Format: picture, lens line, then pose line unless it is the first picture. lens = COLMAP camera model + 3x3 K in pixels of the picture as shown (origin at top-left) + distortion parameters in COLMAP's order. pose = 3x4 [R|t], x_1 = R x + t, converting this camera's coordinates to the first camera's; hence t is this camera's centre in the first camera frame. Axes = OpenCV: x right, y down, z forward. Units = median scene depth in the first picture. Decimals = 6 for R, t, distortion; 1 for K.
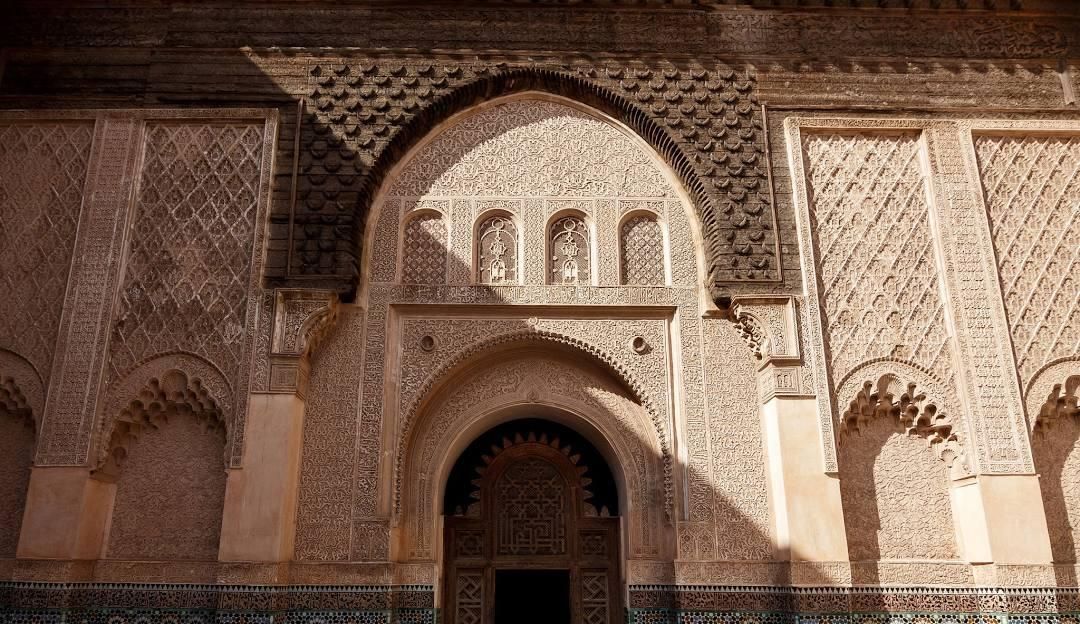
lens RADIAL K [[719.2, 0, 508.1], [0, 719.2, 399.8], [0, 0, 1]] dist [-0.006729, -0.000403]
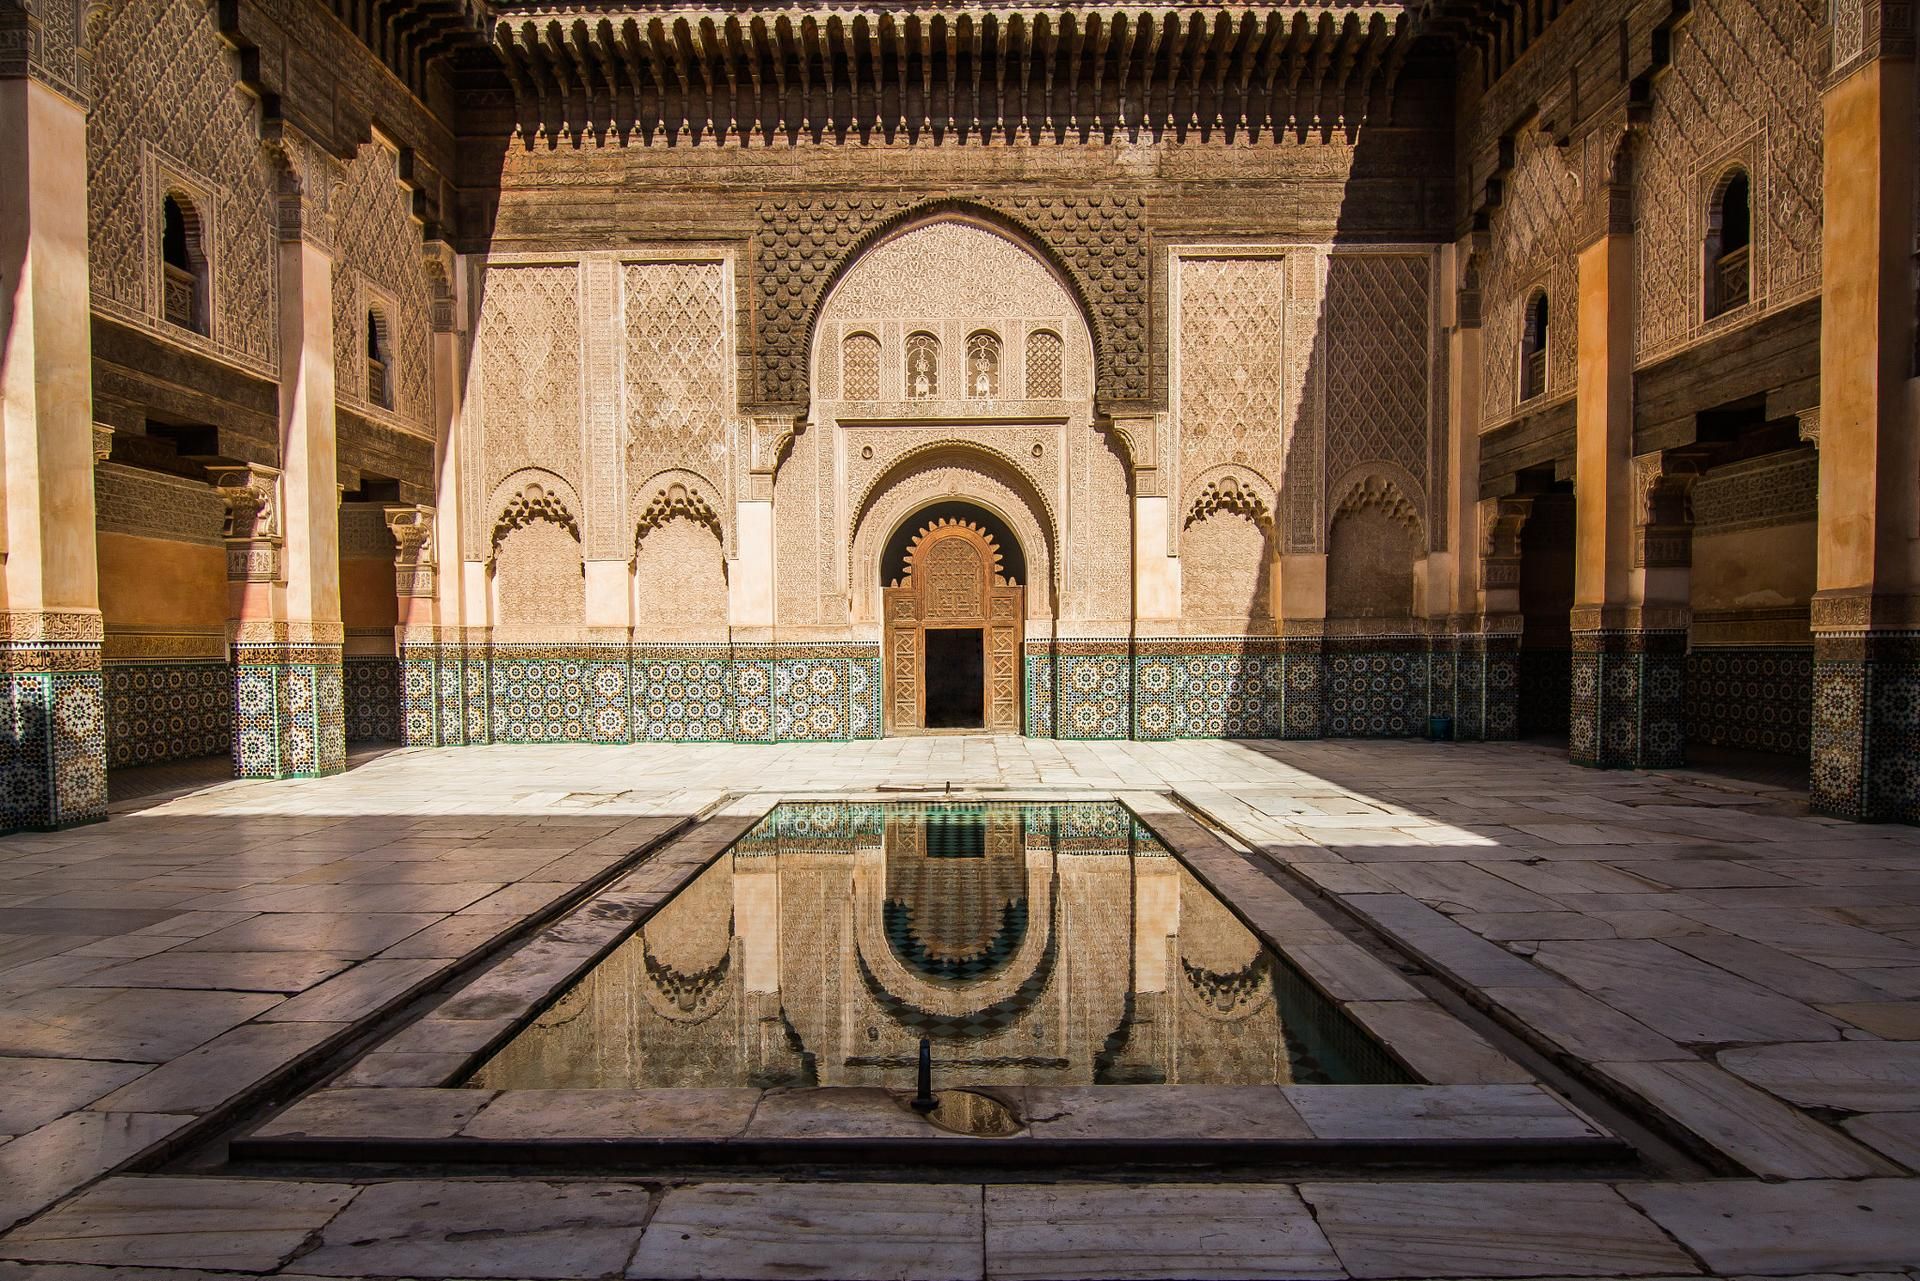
lens RADIAL K [[1478.5, 0, 928.6], [0, 1478.5, 735.3], [0, 0, 1]] dist [0.002381, -0.003535]
pose [[0.999880, -0.014777, -0.004742, -0.001354], [0.015519, 0.954014, 0.299360, -0.374934], [0.000101, -0.299397, 0.954129, -1.586409]]
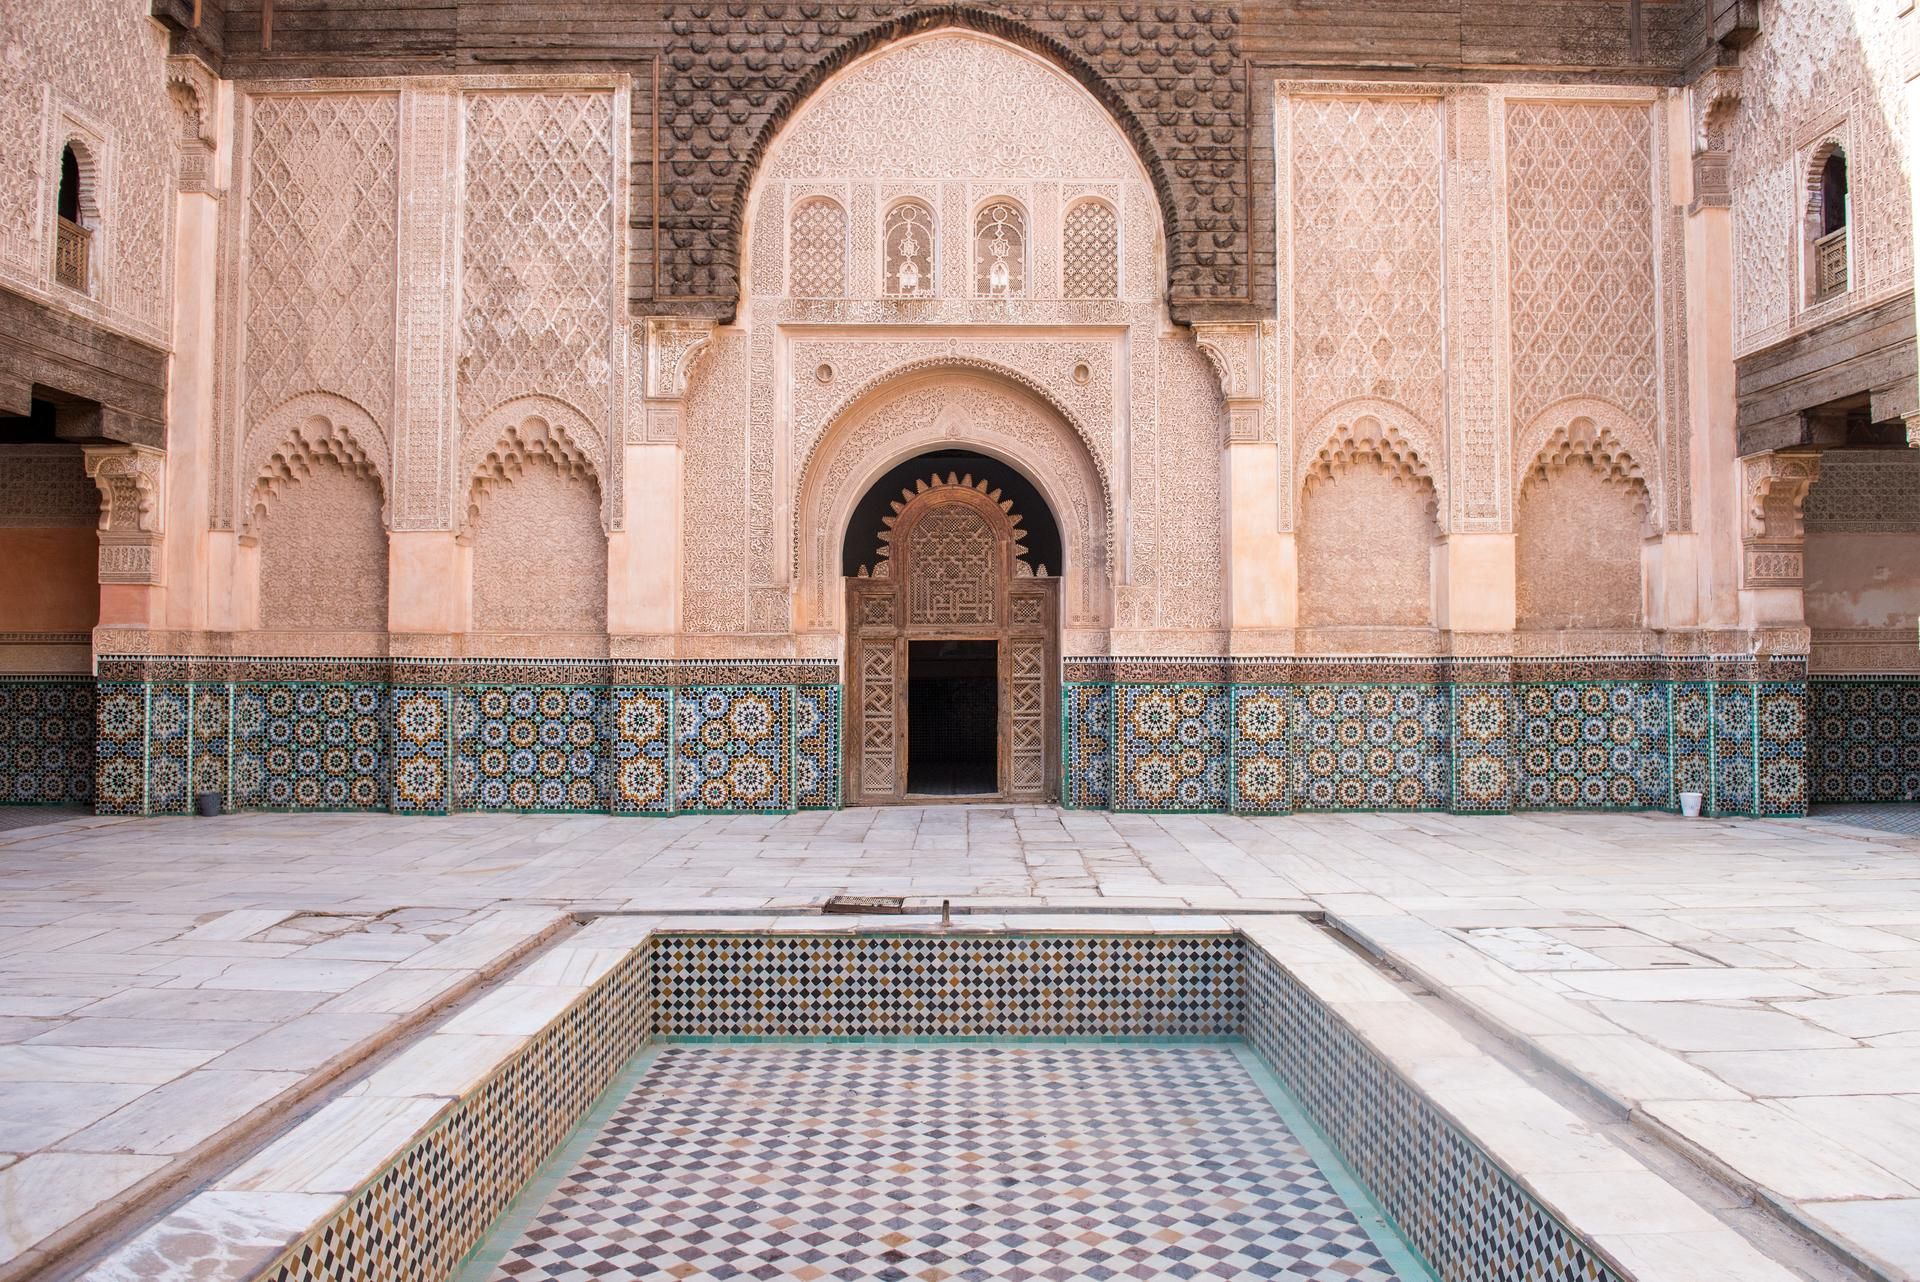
lens RADIAL K [[1990.6, 0, 968.9], [0, 1990.6, 591.8], [0, 0, 1]] dist [-0.076886, -0.004764]
pose [[0.999694, -0.005770, 0.024051, -0.003270], [0.000752, 0.979048, 0.203629, -0.296895], [-0.024722, -0.203549, 0.978753, -1.281710]]
